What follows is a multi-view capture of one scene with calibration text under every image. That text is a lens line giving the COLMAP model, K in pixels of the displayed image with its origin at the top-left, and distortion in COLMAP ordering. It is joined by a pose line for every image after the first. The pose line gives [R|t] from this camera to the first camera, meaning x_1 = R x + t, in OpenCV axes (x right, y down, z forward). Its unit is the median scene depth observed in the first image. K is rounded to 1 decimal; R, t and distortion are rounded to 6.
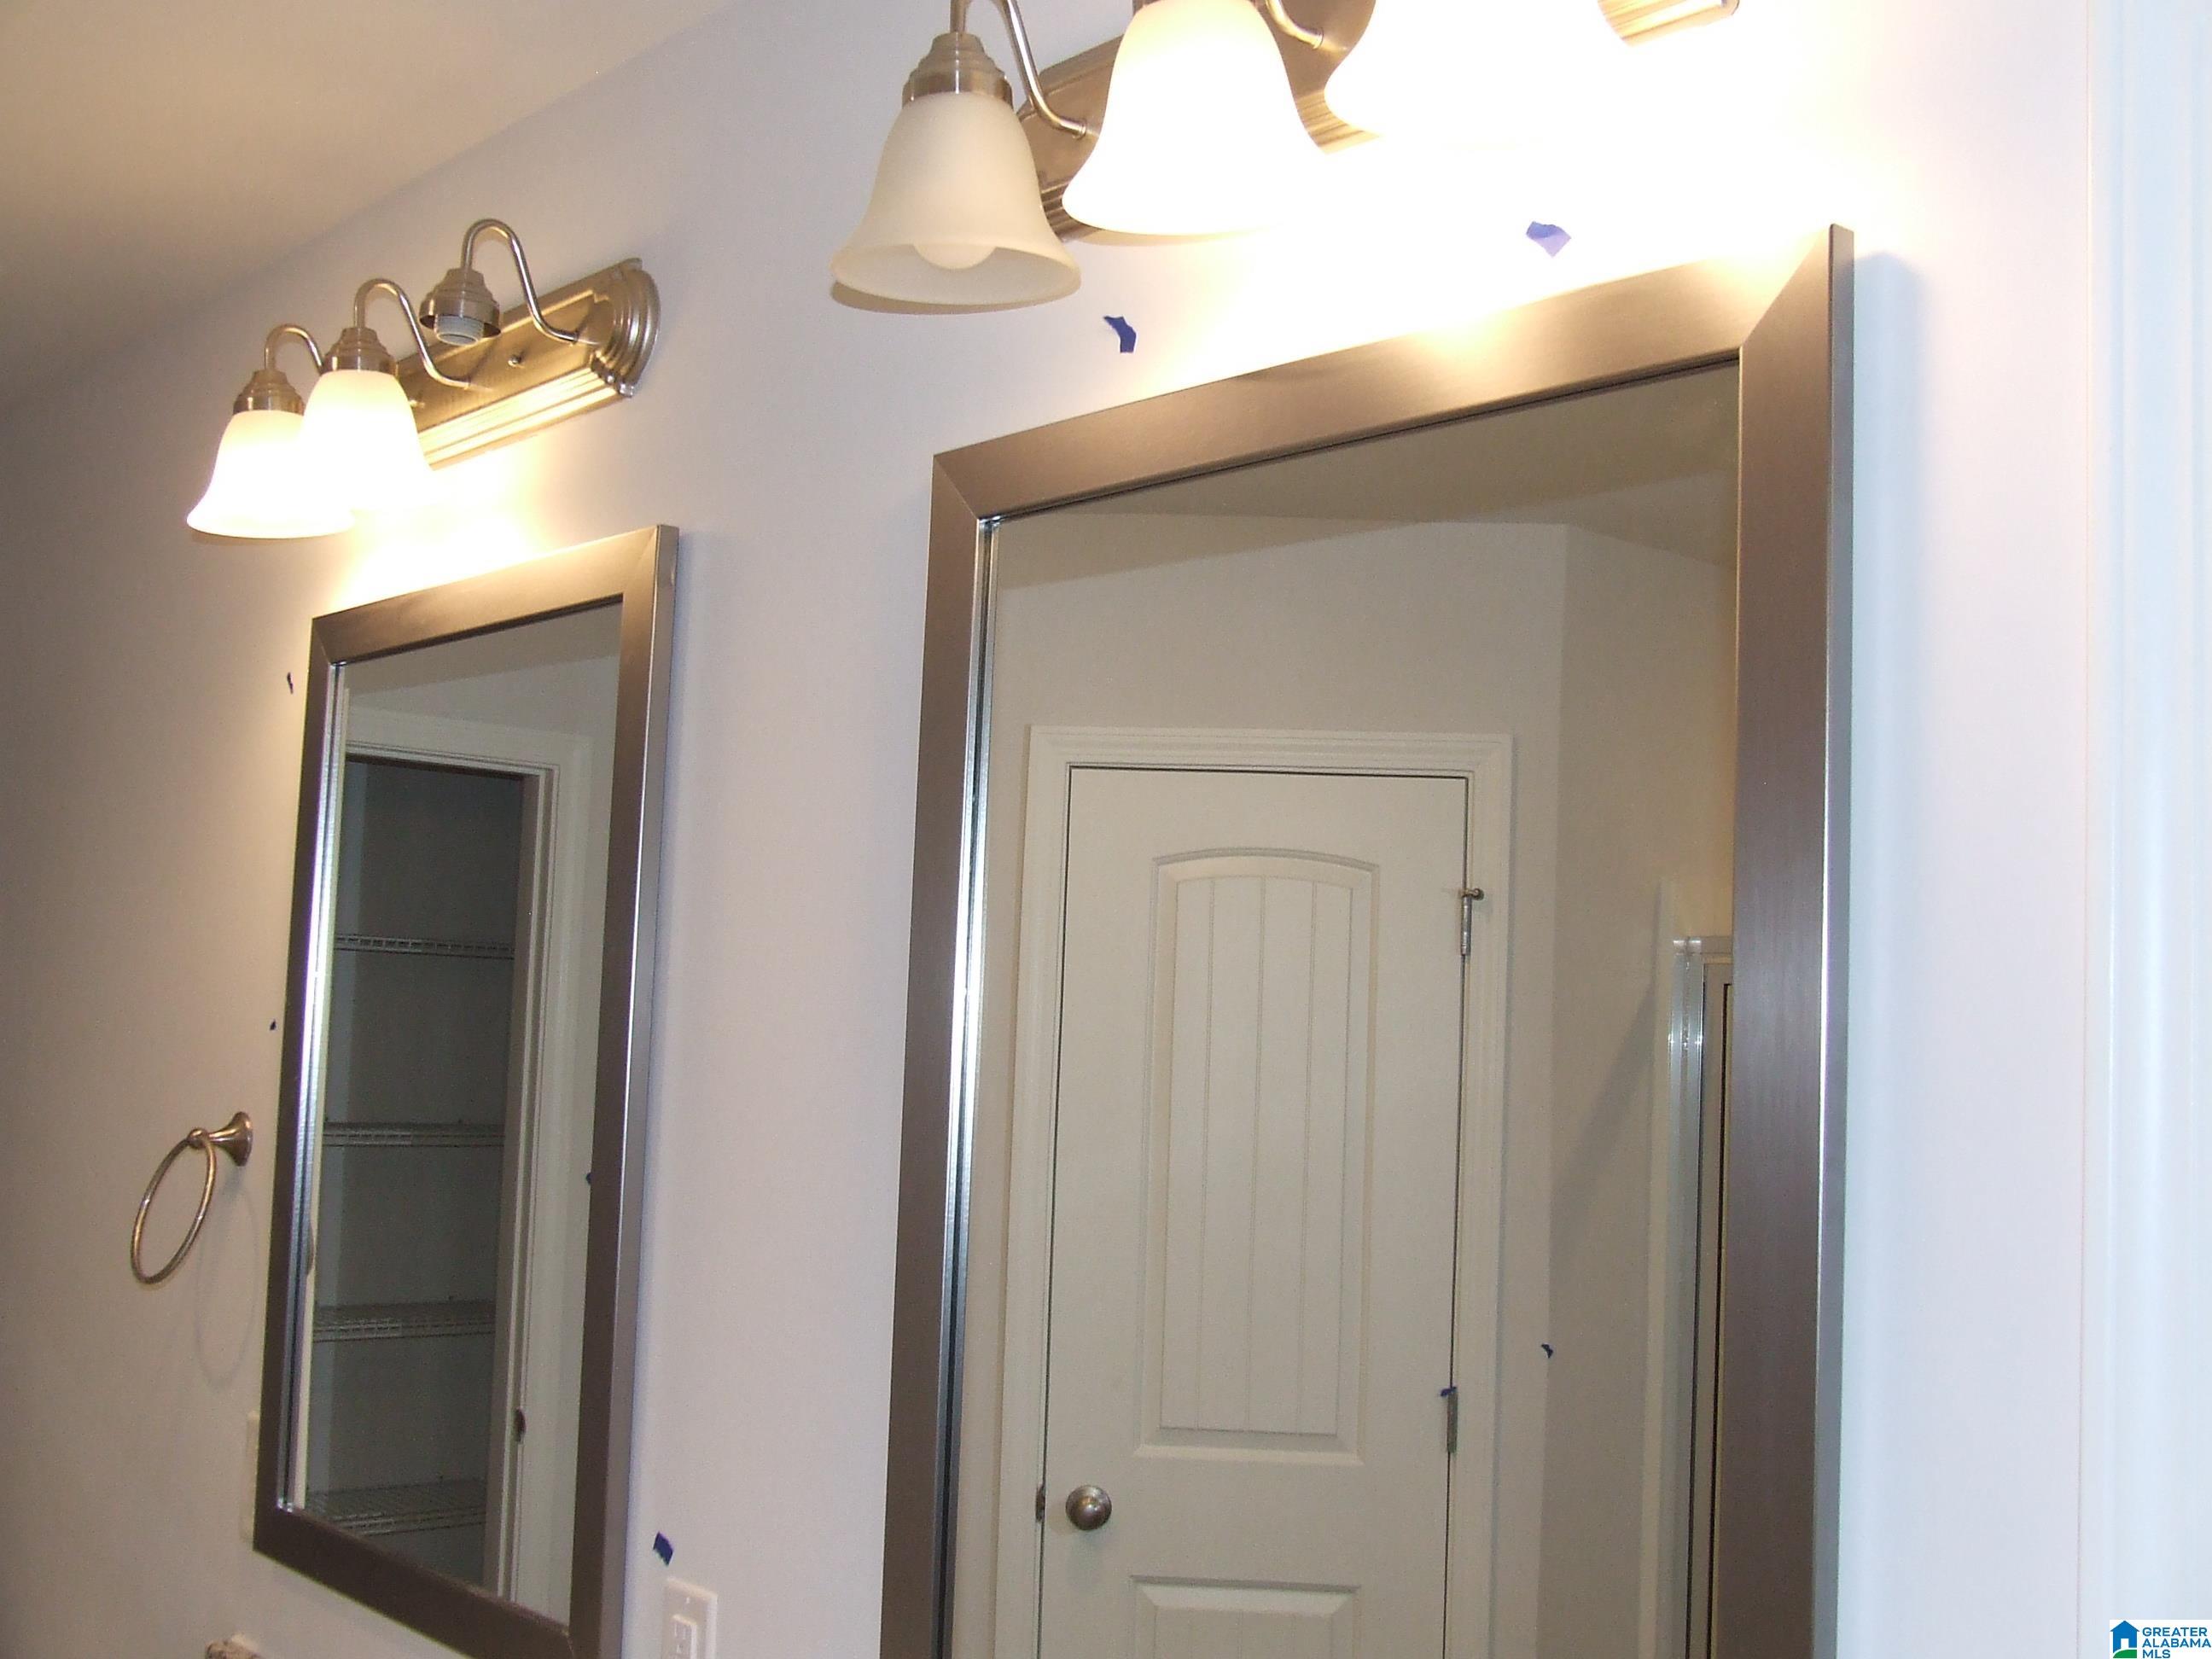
lens RADIAL K [[2420.1, 0, 1094.7], [0, 2420.1, 818.0], [0, 0, 1]] dist [-0.060006, 0.000000]
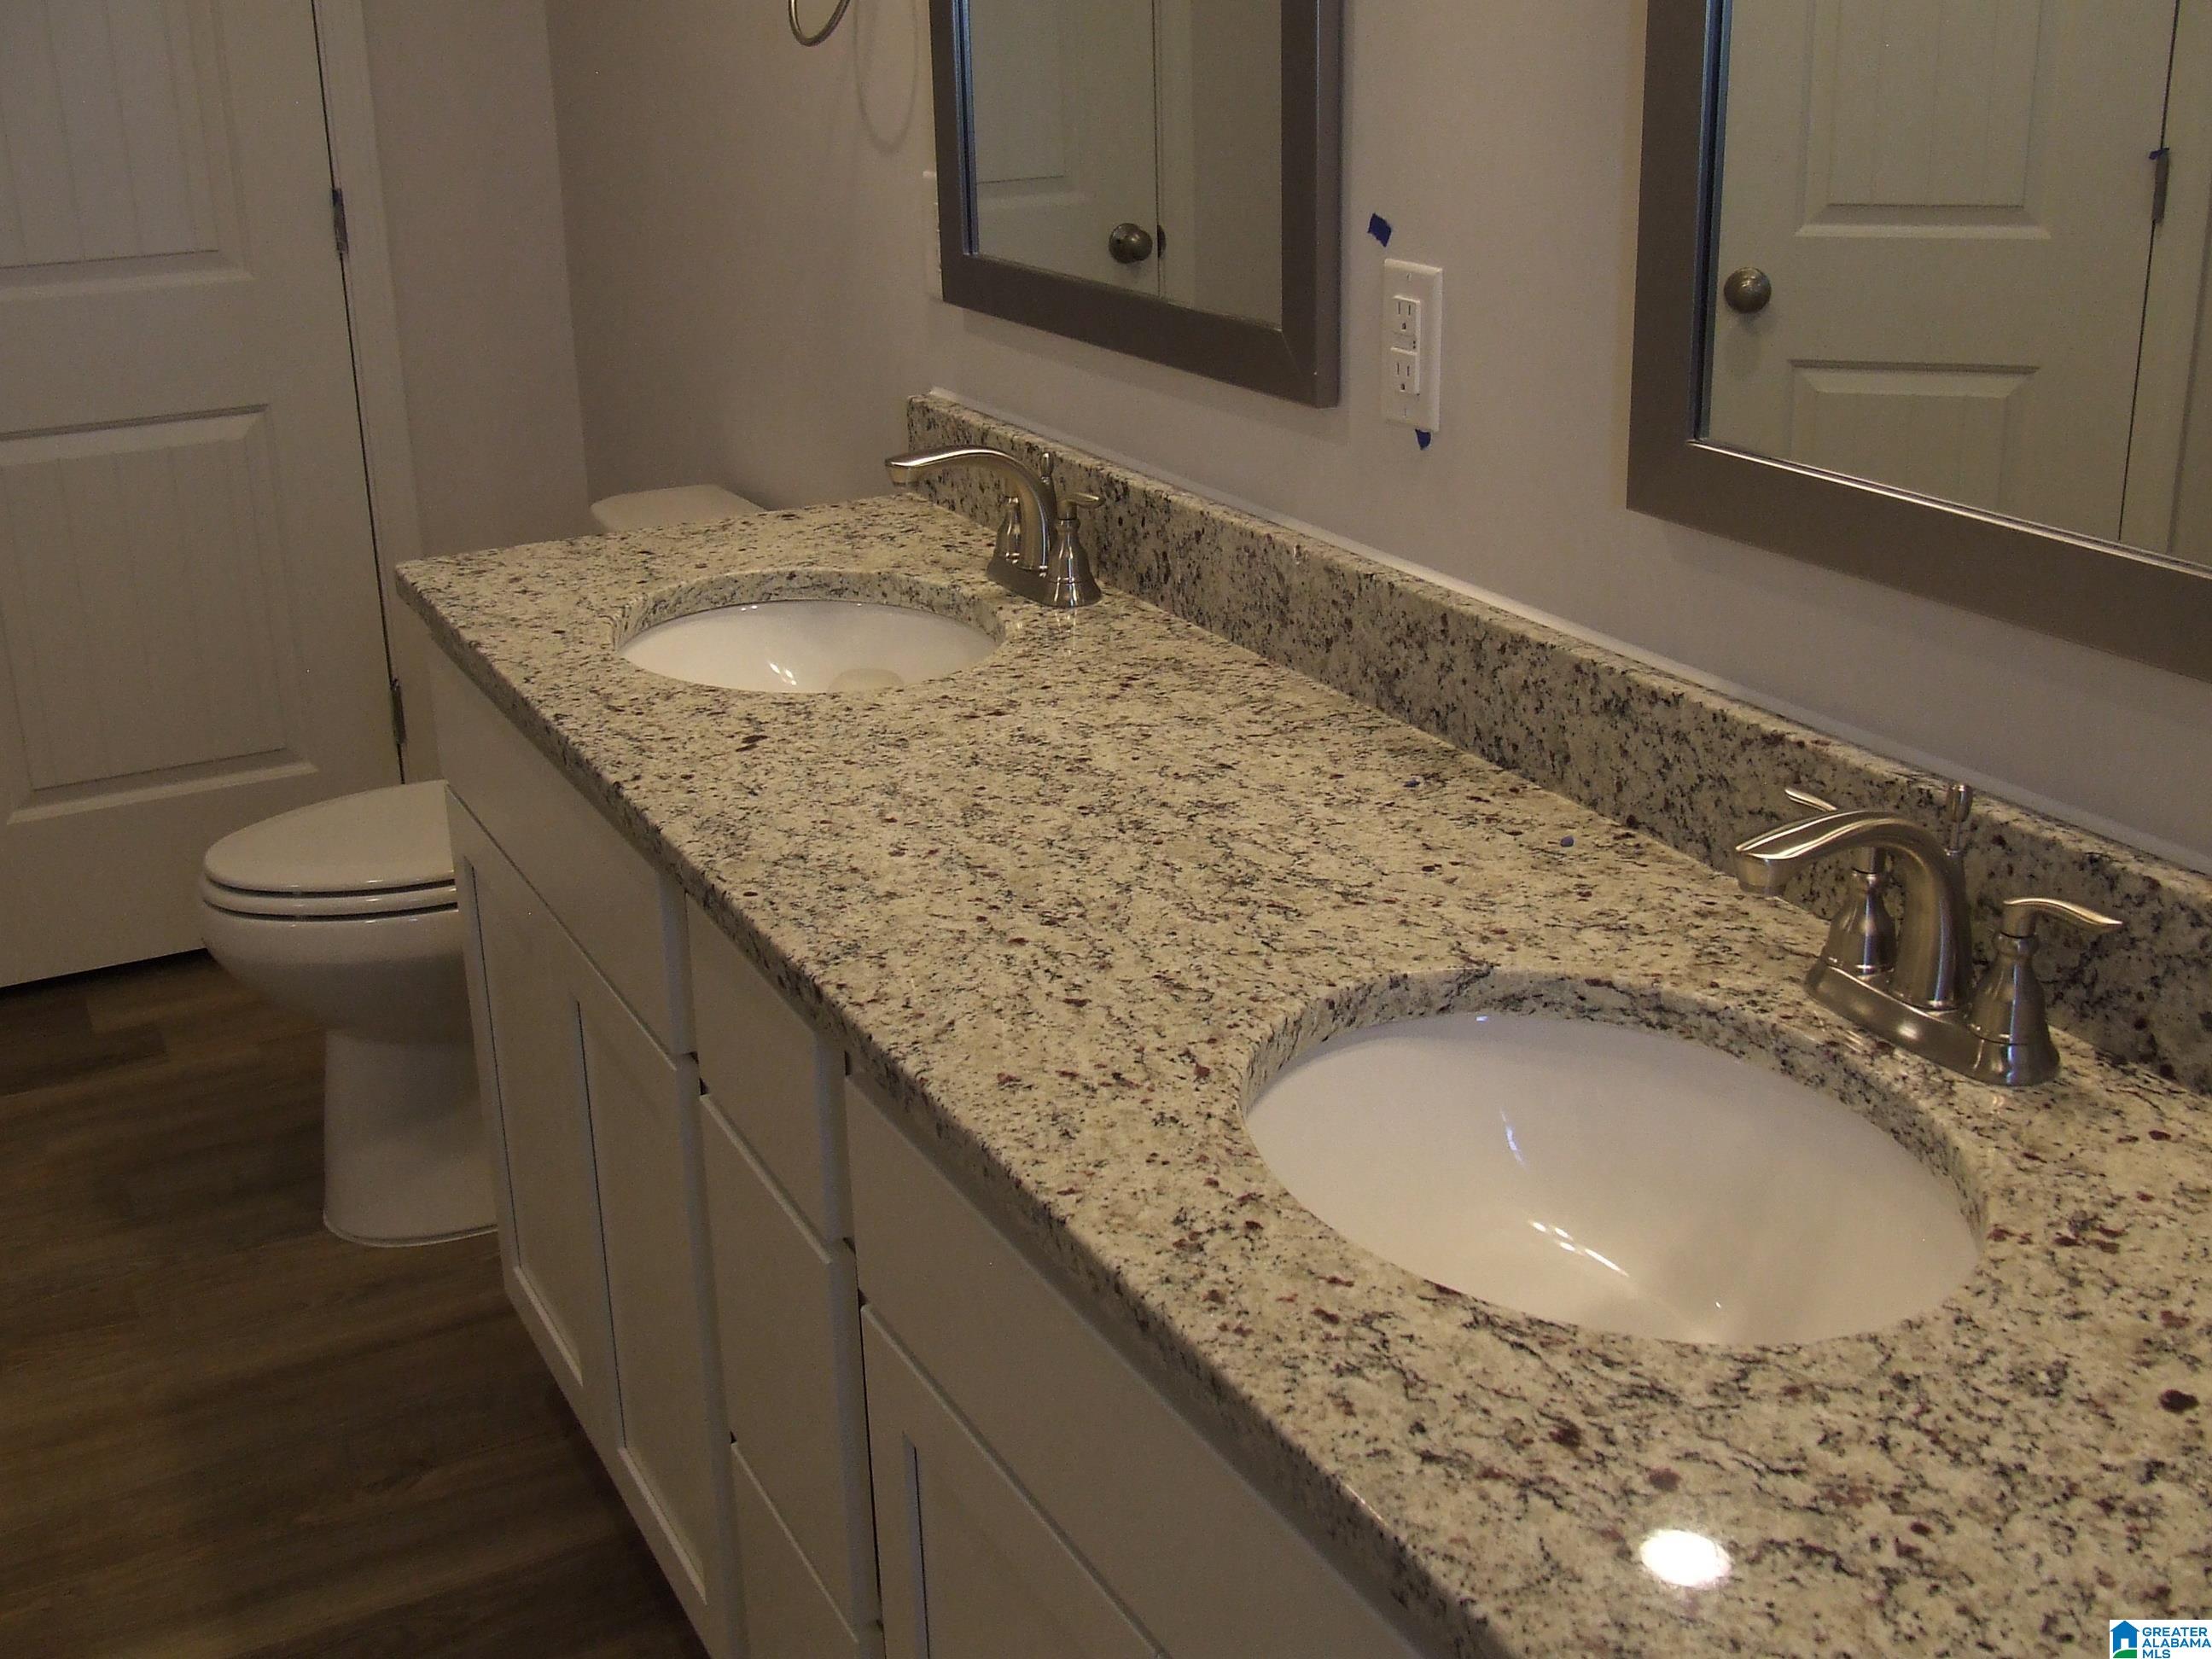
lens RADIAL K [[2420.1, 0, 1111.3], [0, 2420.1, 823.6], [0, 0, 1]] dist [-0.060006, 0.000000]
pose [[0.973733, 0.021760, -0.226649, -0.044504], [0.079792, 0.899688, 0.429180, 0.070320], [0.213252, -0.435992, 0.874320, 0.020850]]
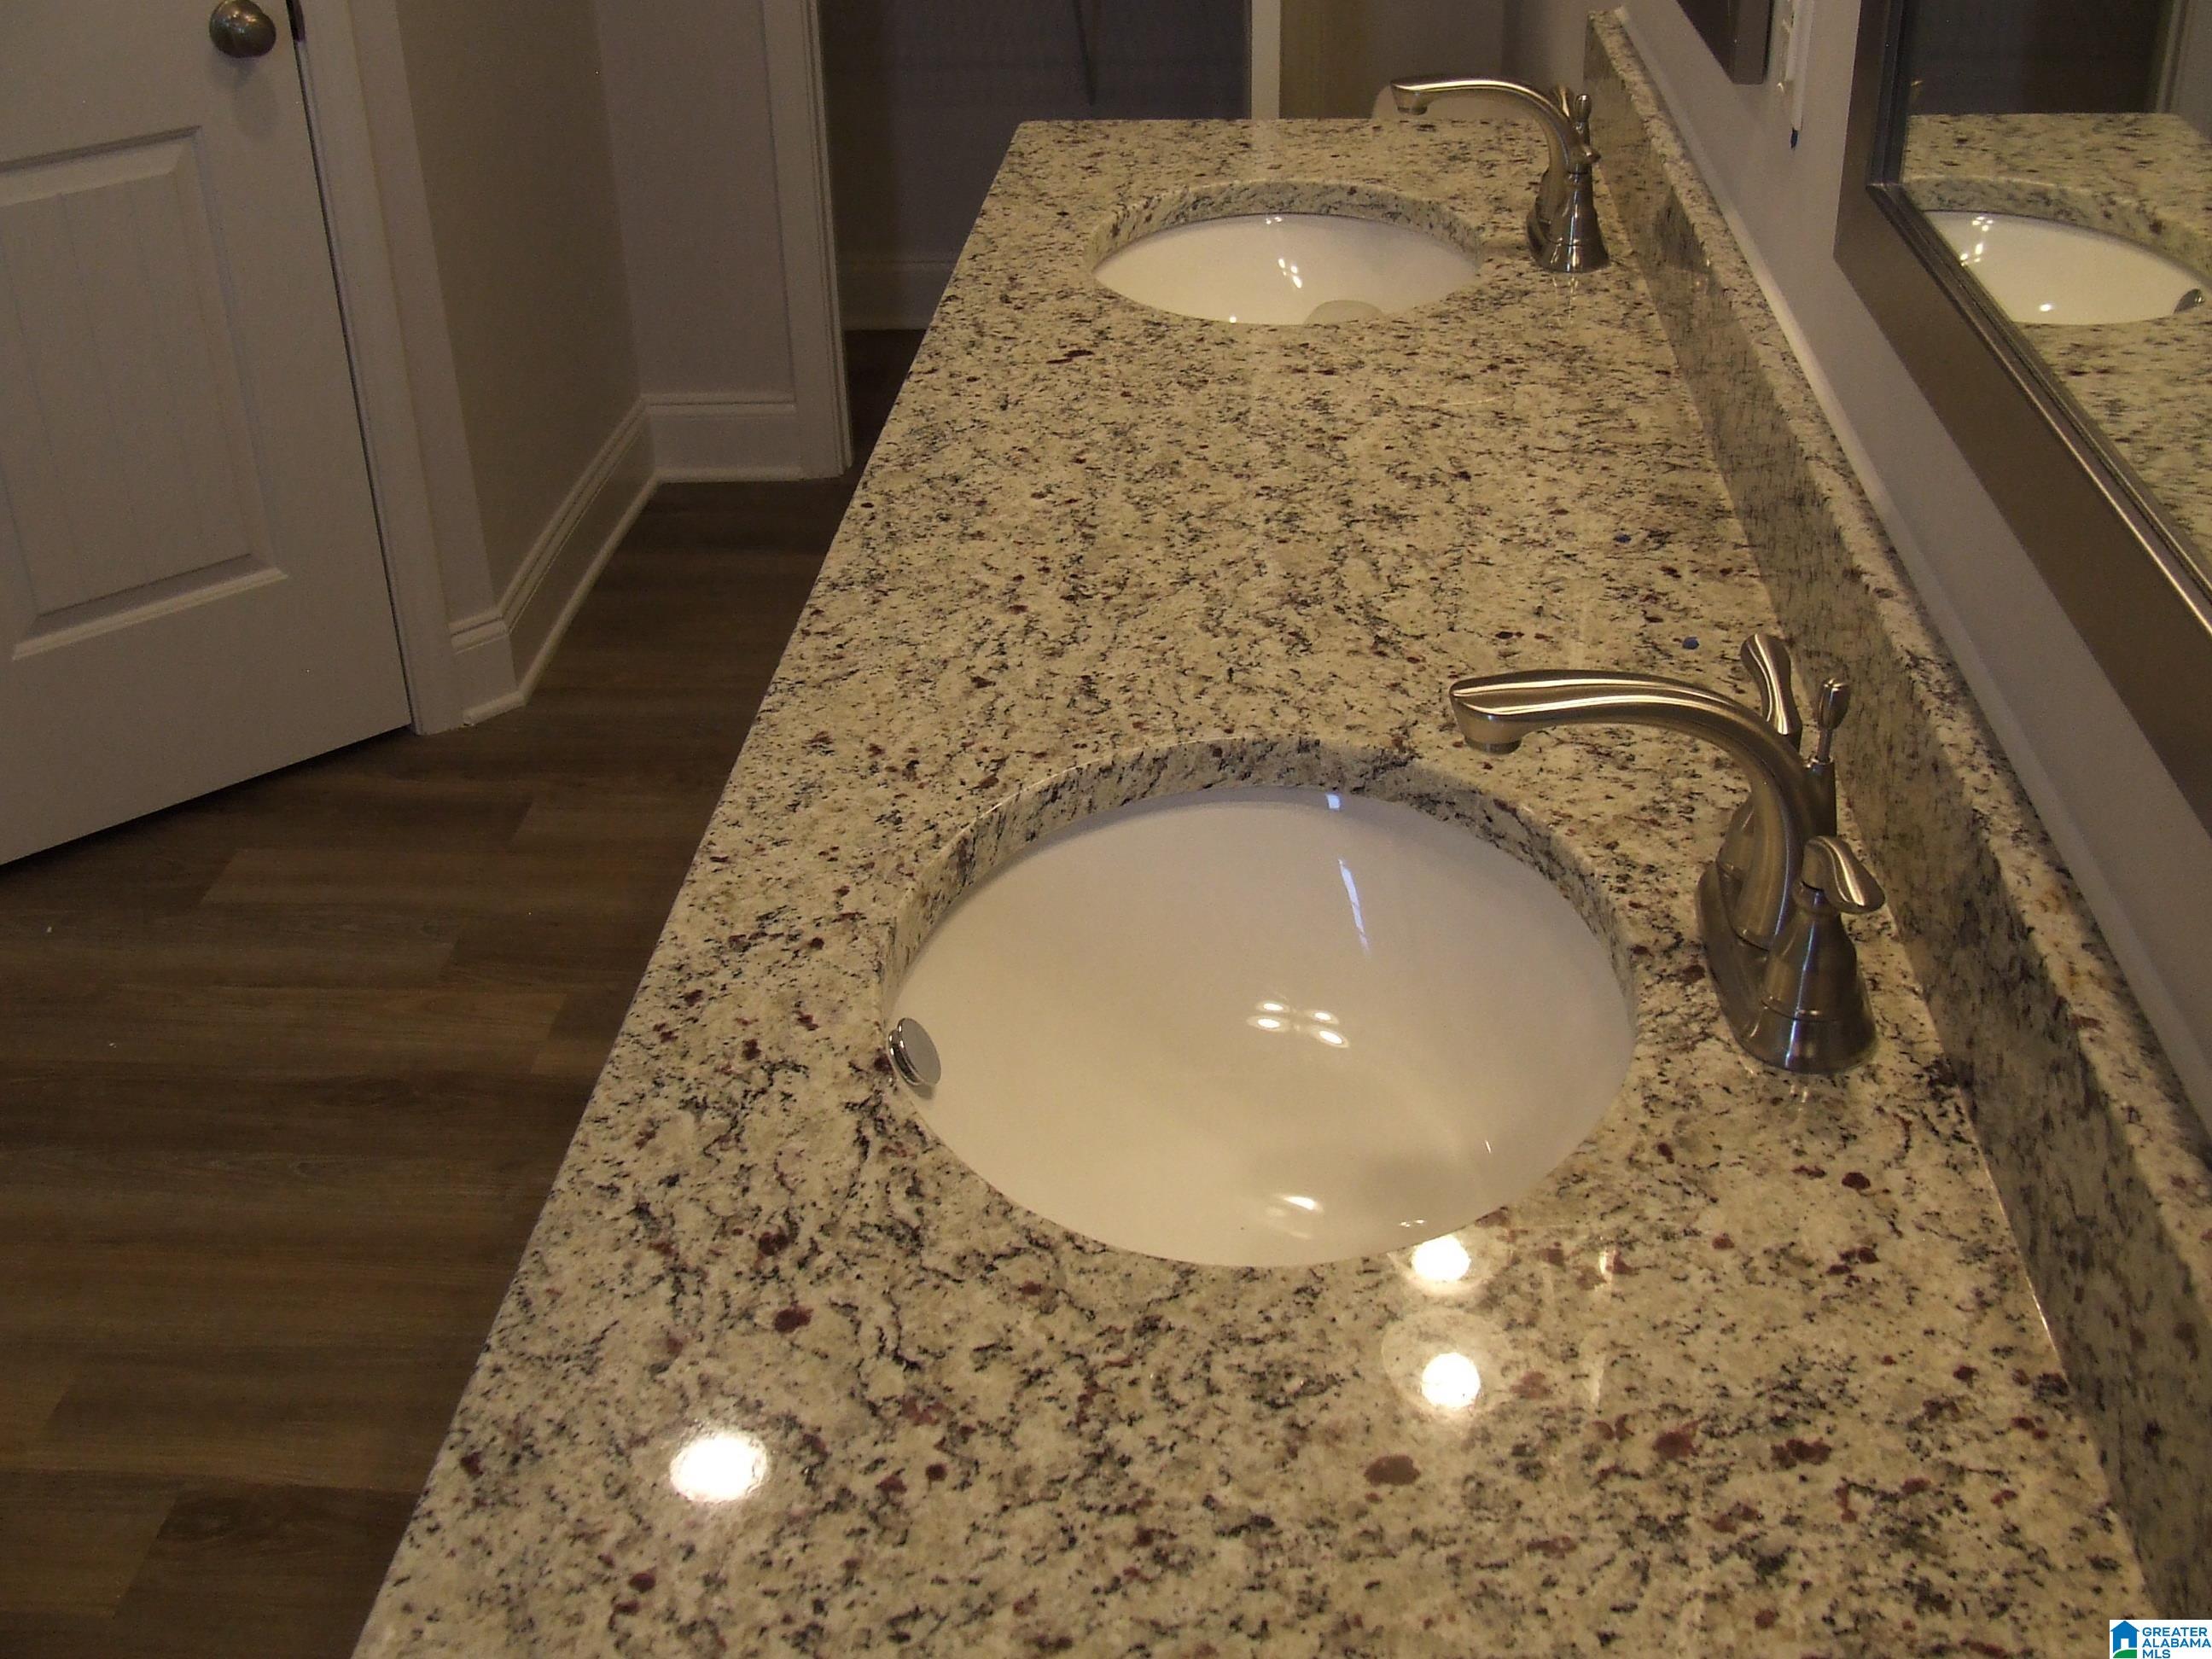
lens RADIAL K [[2420.1, 0, 1032.8], [0, 2420.1, 769.8], [0, 0, 1]] dist [-0.060006, 0.000000]
pose [[0.700387, 0.289992, -0.652198, 0.180920], [0.124611, 0.850035, 0.511774, 0.088373], [0.702802, -0.439711, 0.559217, 0.183489]]
